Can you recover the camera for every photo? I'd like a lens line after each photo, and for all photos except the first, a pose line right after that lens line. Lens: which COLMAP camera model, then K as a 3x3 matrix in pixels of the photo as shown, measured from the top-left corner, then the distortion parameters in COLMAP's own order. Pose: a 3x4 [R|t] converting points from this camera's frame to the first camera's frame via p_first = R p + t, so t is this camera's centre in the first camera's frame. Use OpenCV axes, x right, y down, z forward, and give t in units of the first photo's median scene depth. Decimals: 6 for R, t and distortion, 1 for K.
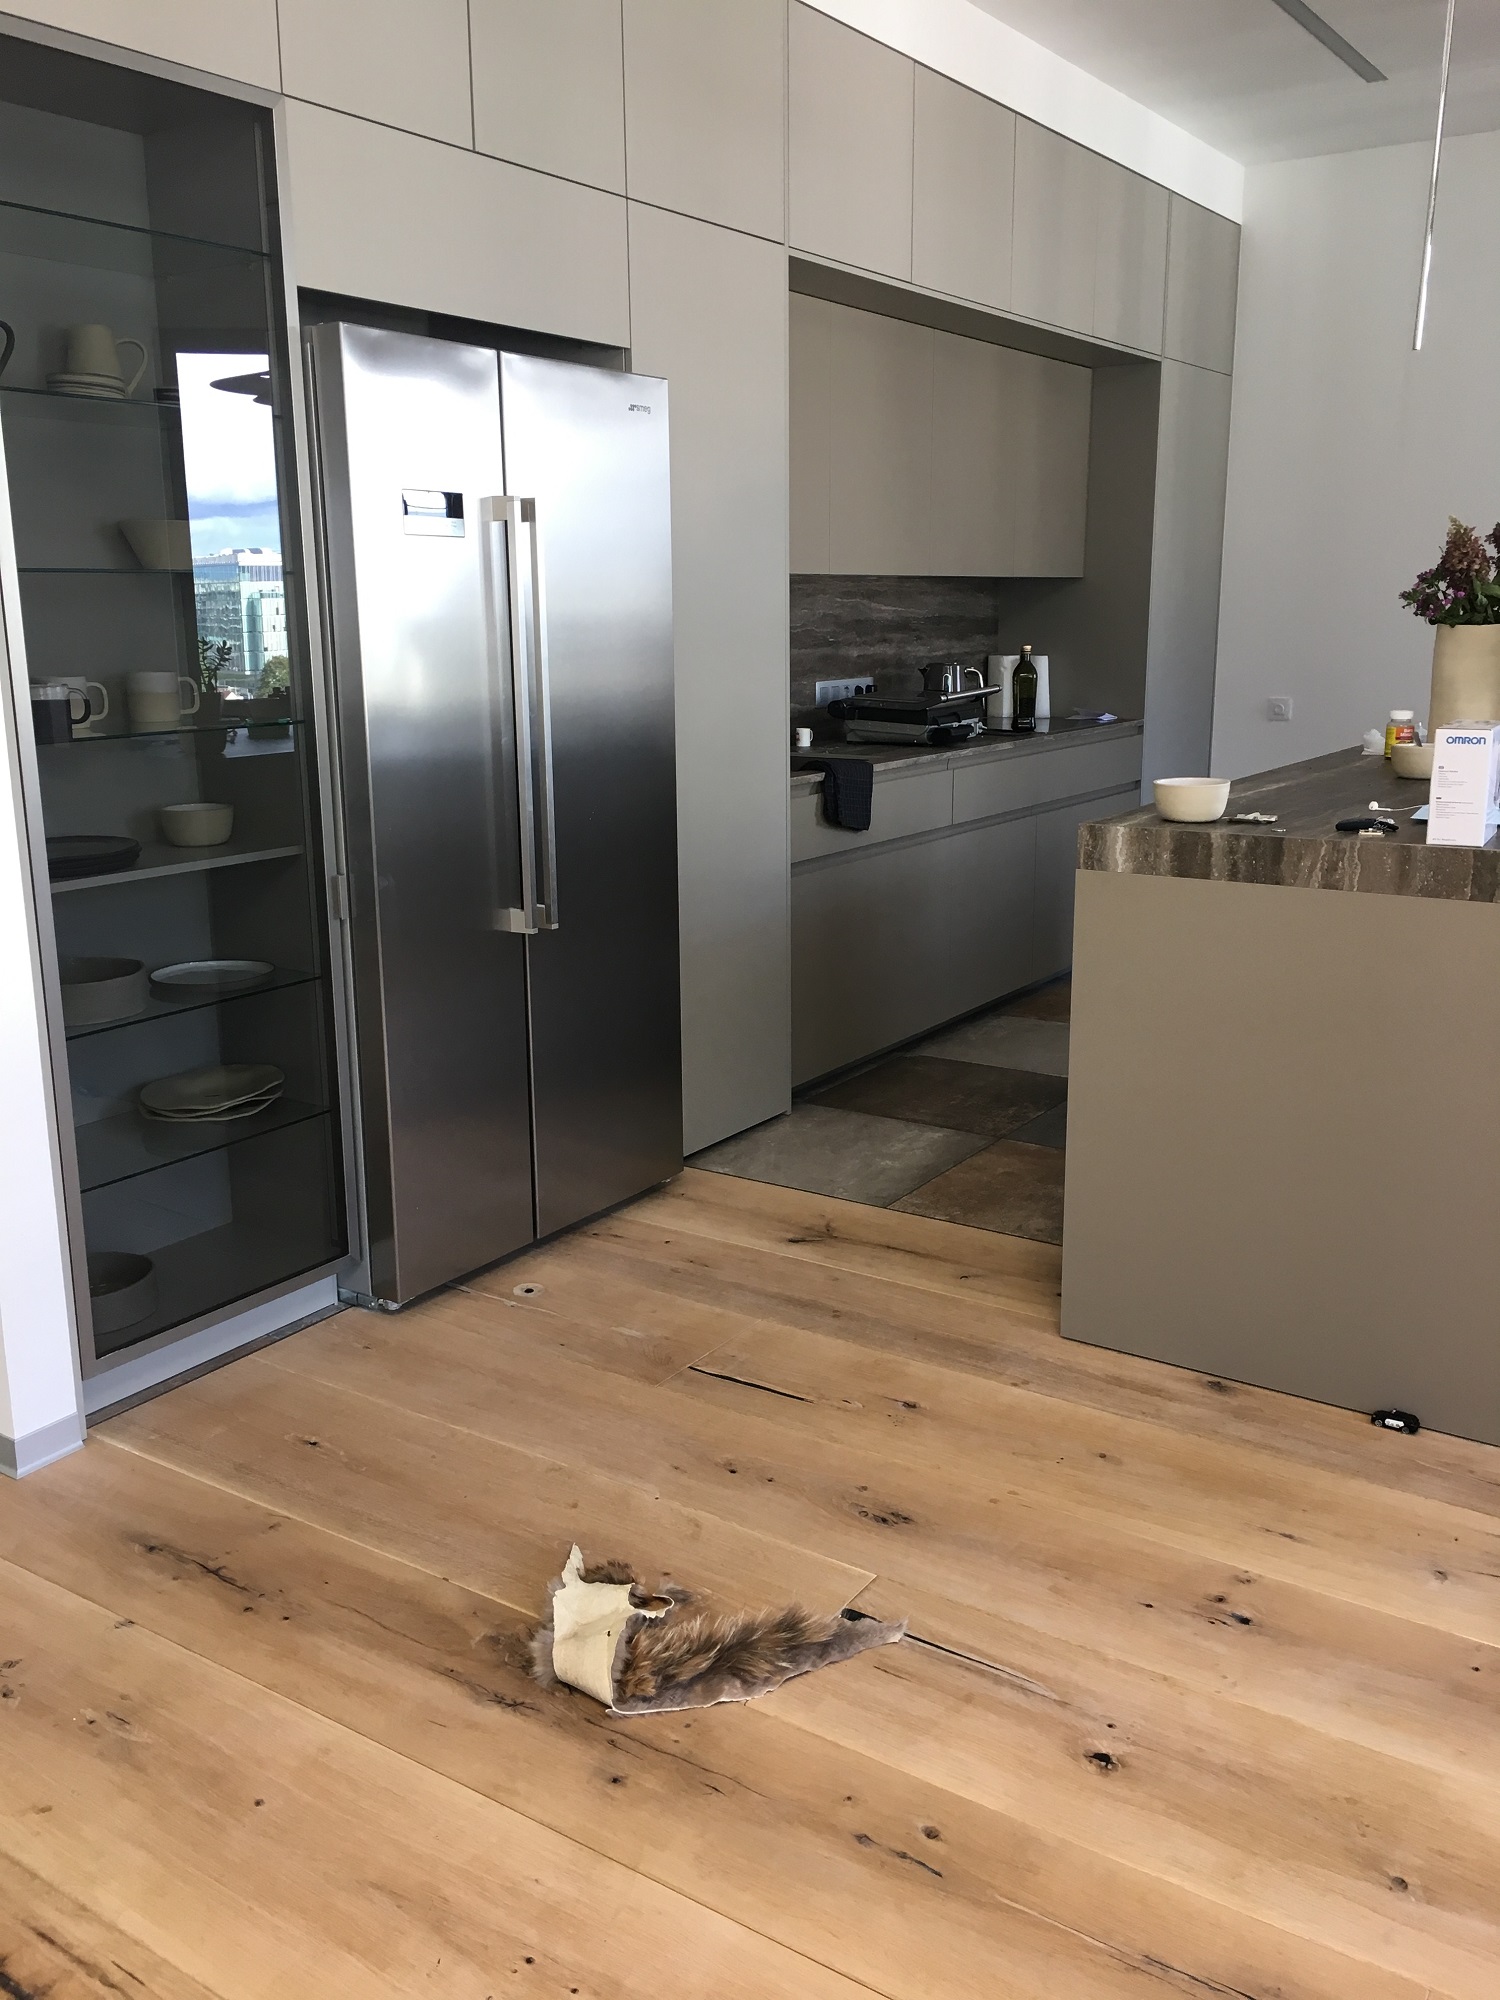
lens RADIAL K [[1677.6, 0, 750.0], [0, 1677.6, 1000.0], [0, 0, 1]] dist [0.075093, -0.103089]
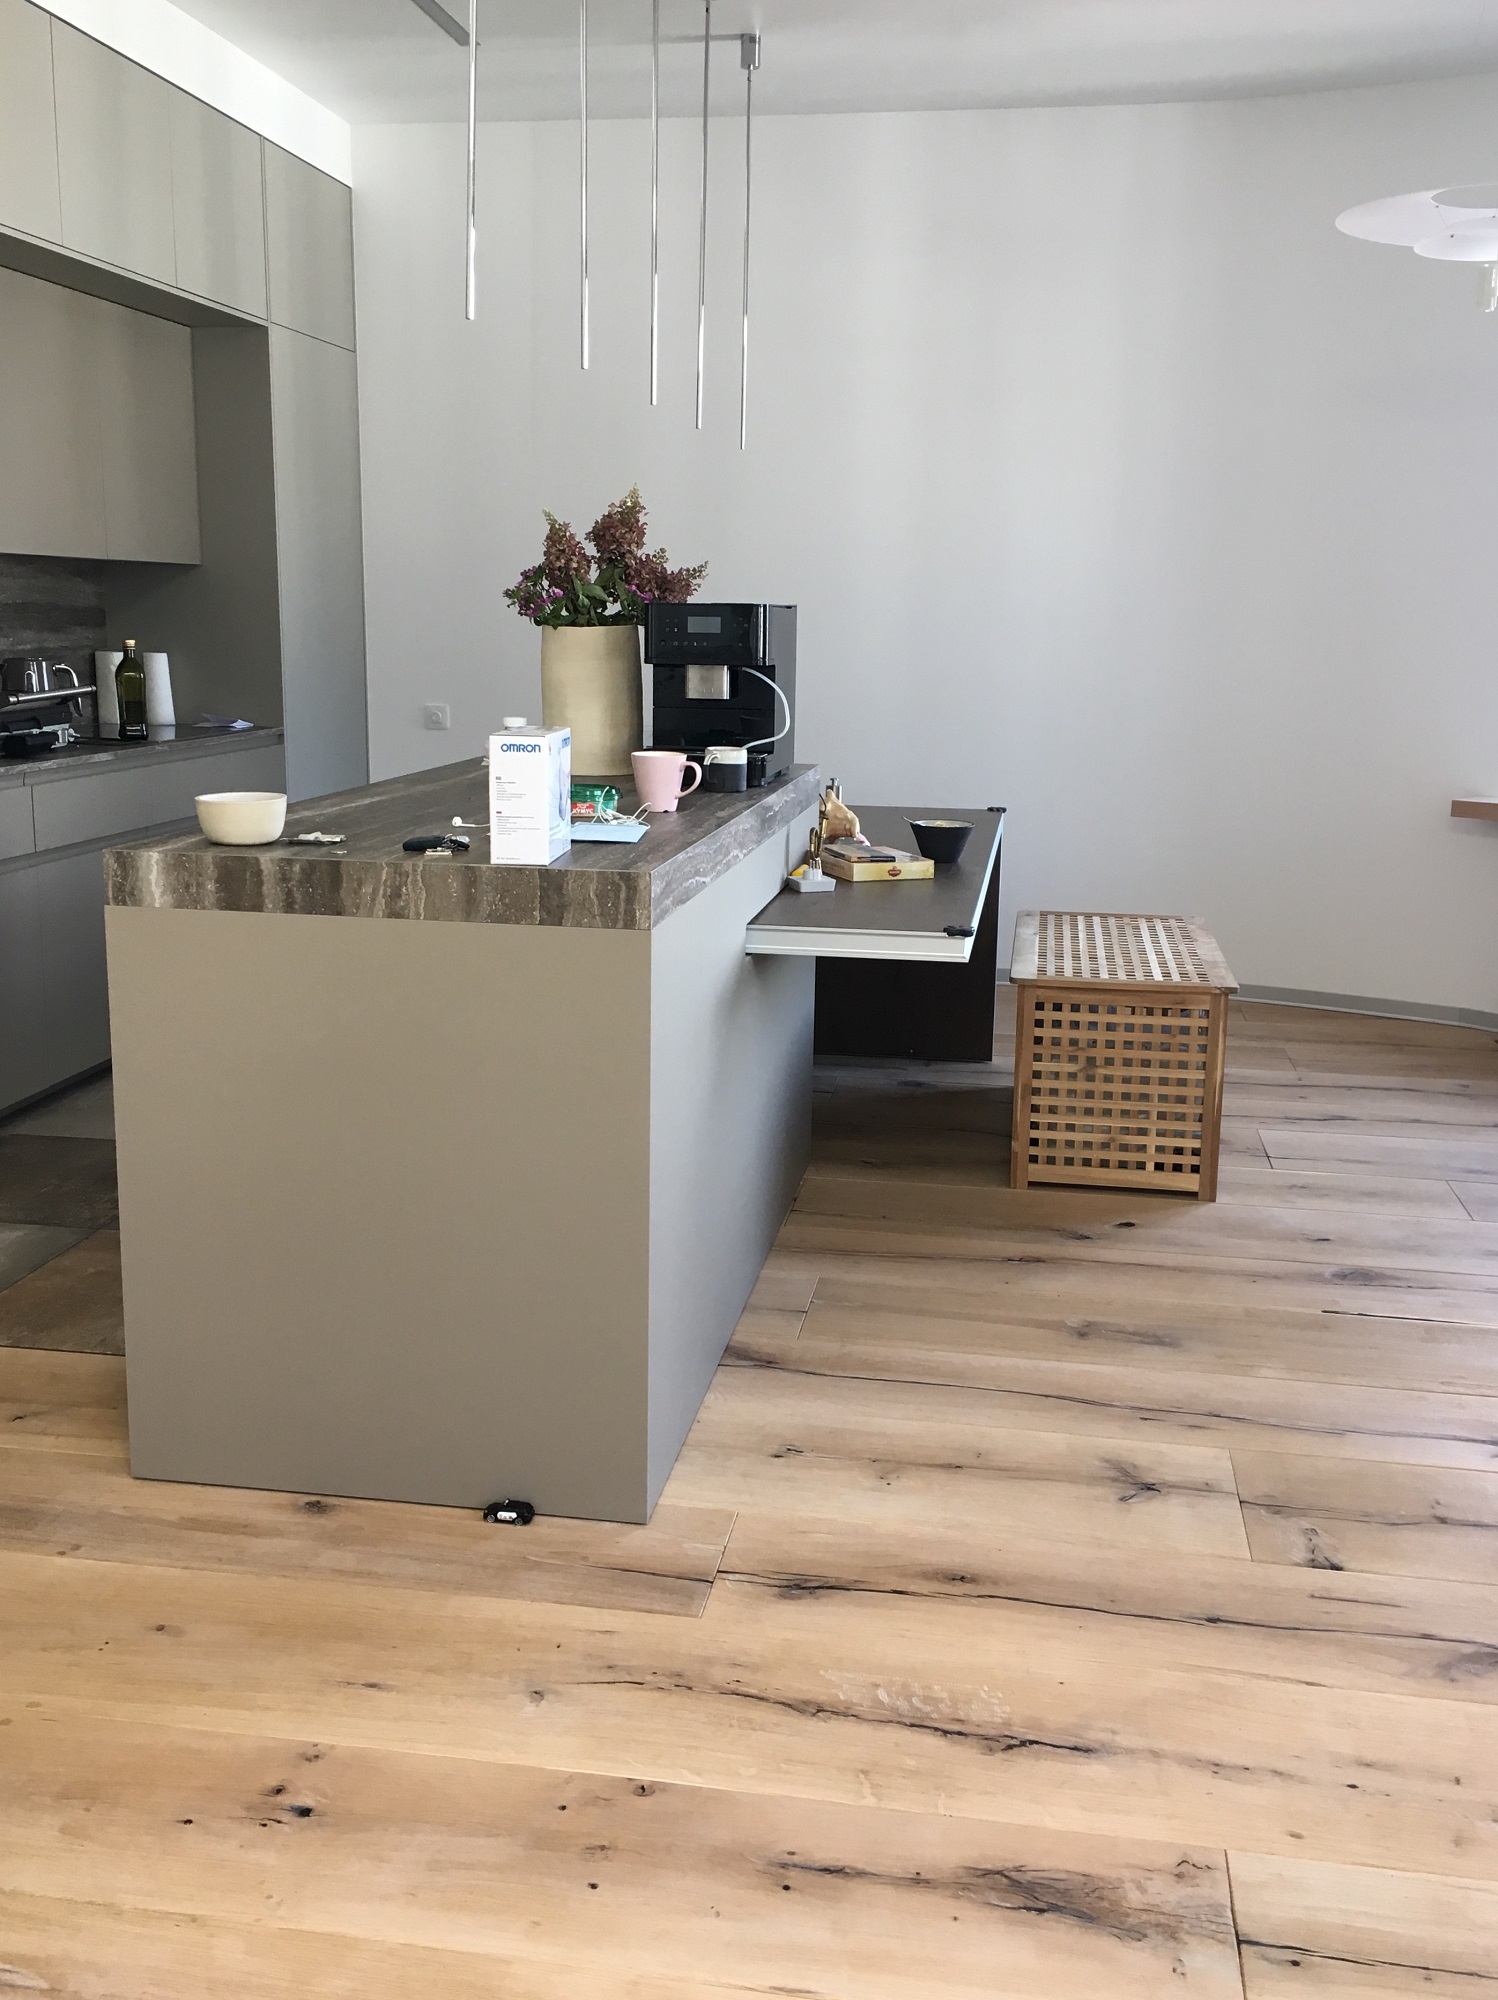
lens RADIAL K [[1813.5, 0, 749.0], [0, 1813.5, 1000.0], [0, 0, 1]] dist [0.086940, -0.138515]
pose [[0.907555, -0.064911, 0.414887, 0.109423], [0.072285, 0.997382, -0.002077, -0.007756], [-0.413666, 0.031875, 0.909871, 0.066254]]
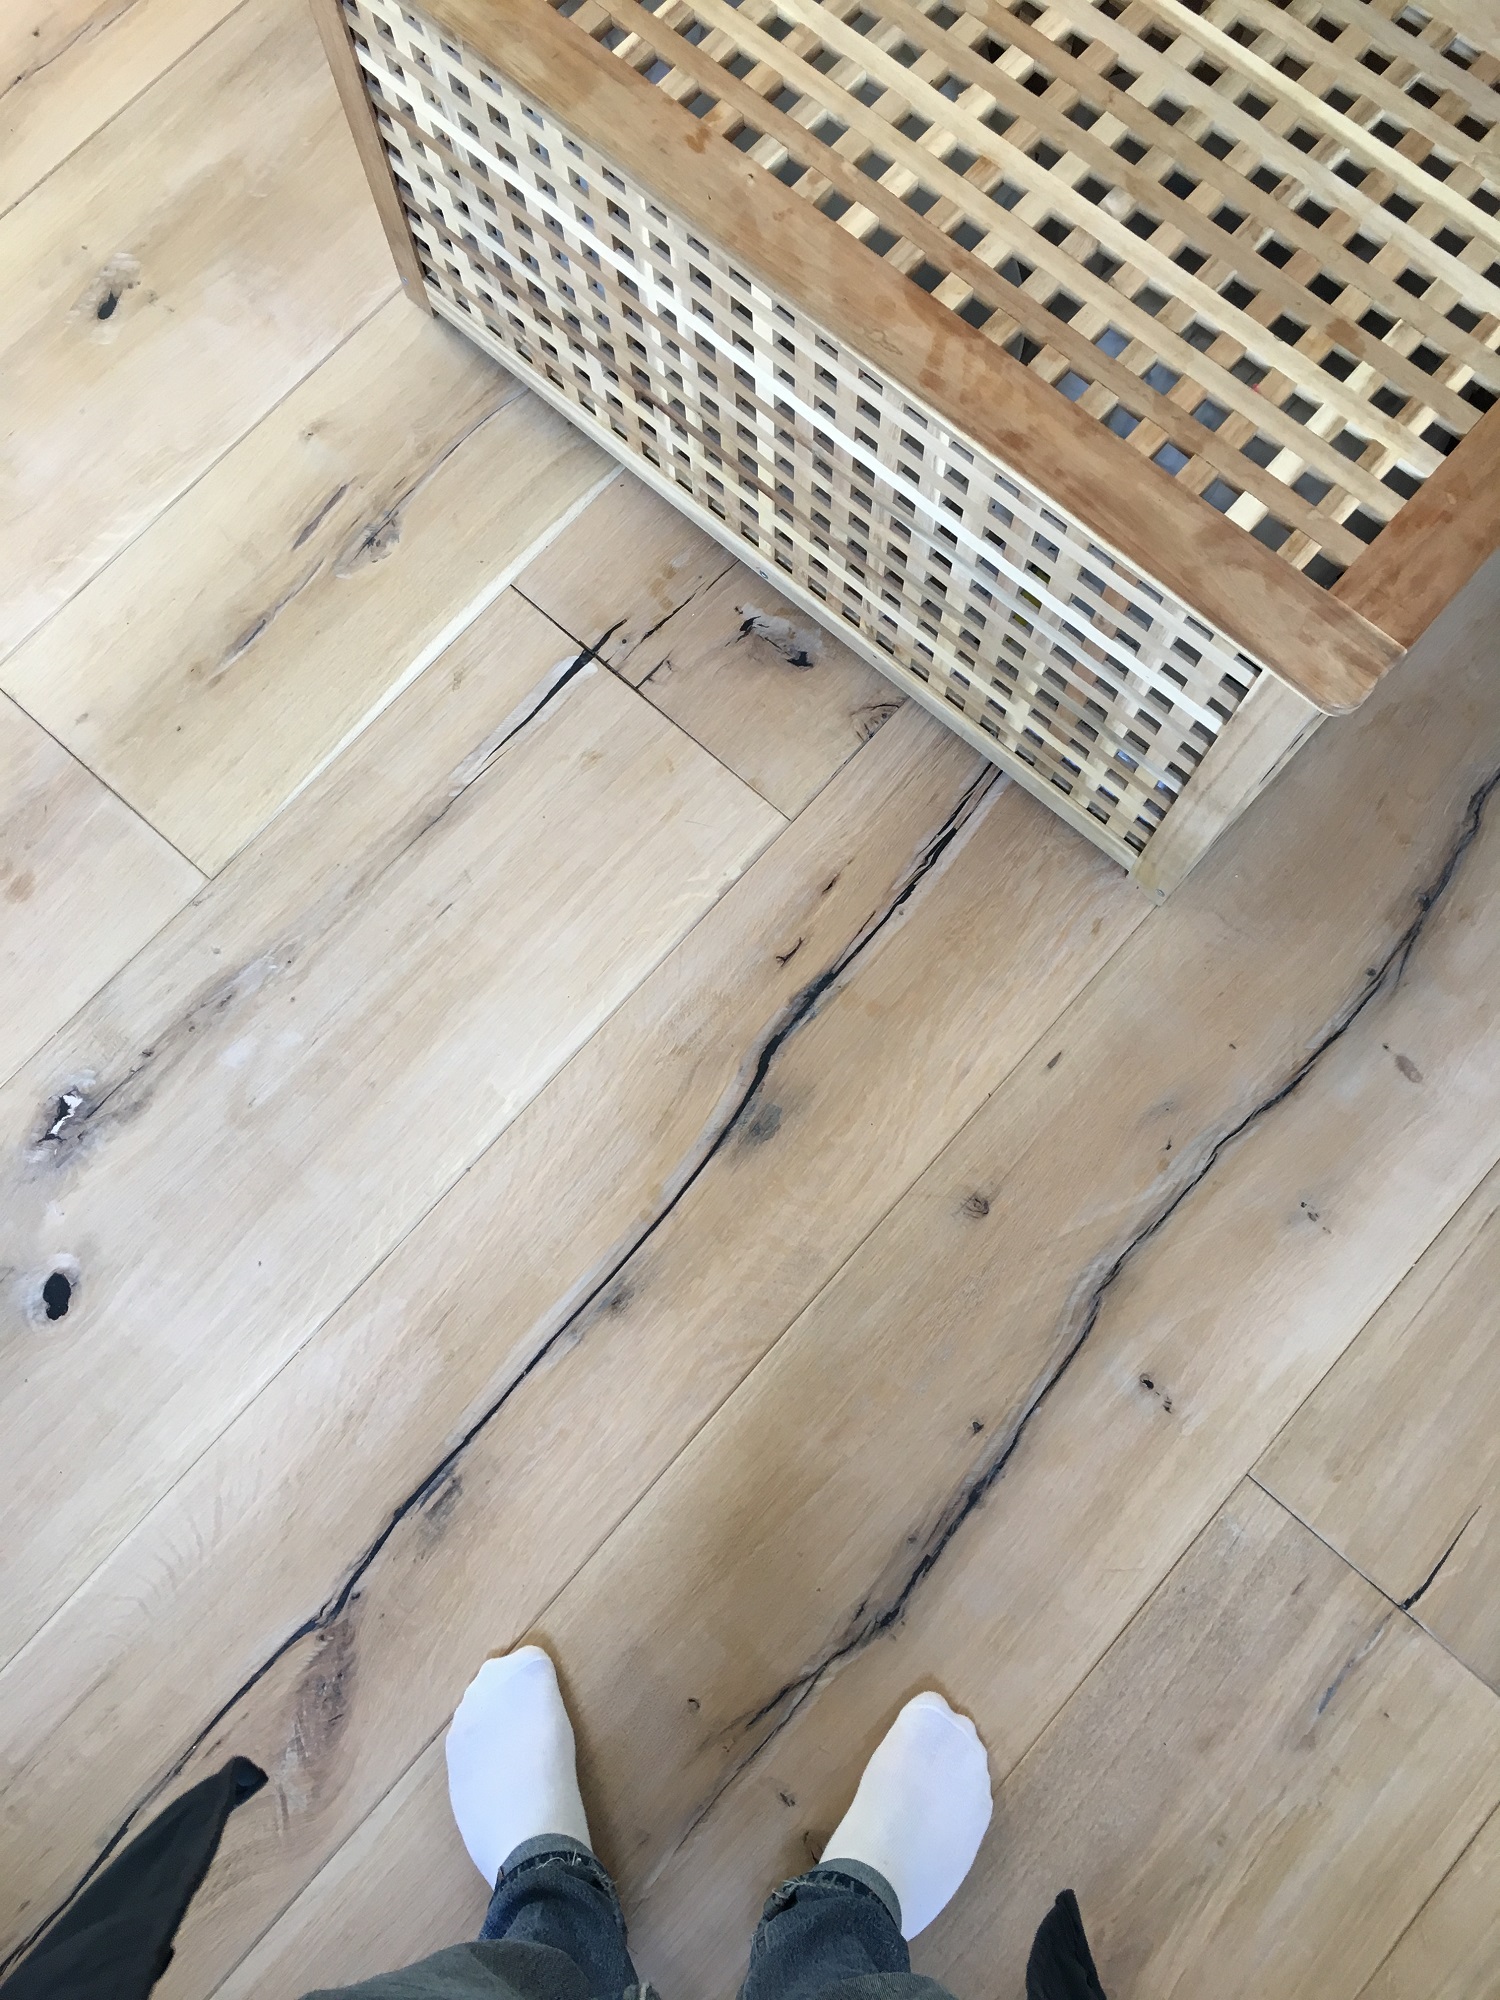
lens RADIAL K [[1677.6, 0, 750.0], [0, 1677.6, 1000.0], [0, 0, 1]] dist [0.075093, -0.103089]
pose [[-0.131889, 0.965824, -0.223135, 0.911749], [-0.203162, 0.193986, 0.959737, -0.231280], [0.970222, 0.171911, 0.170635, 0.836839]]
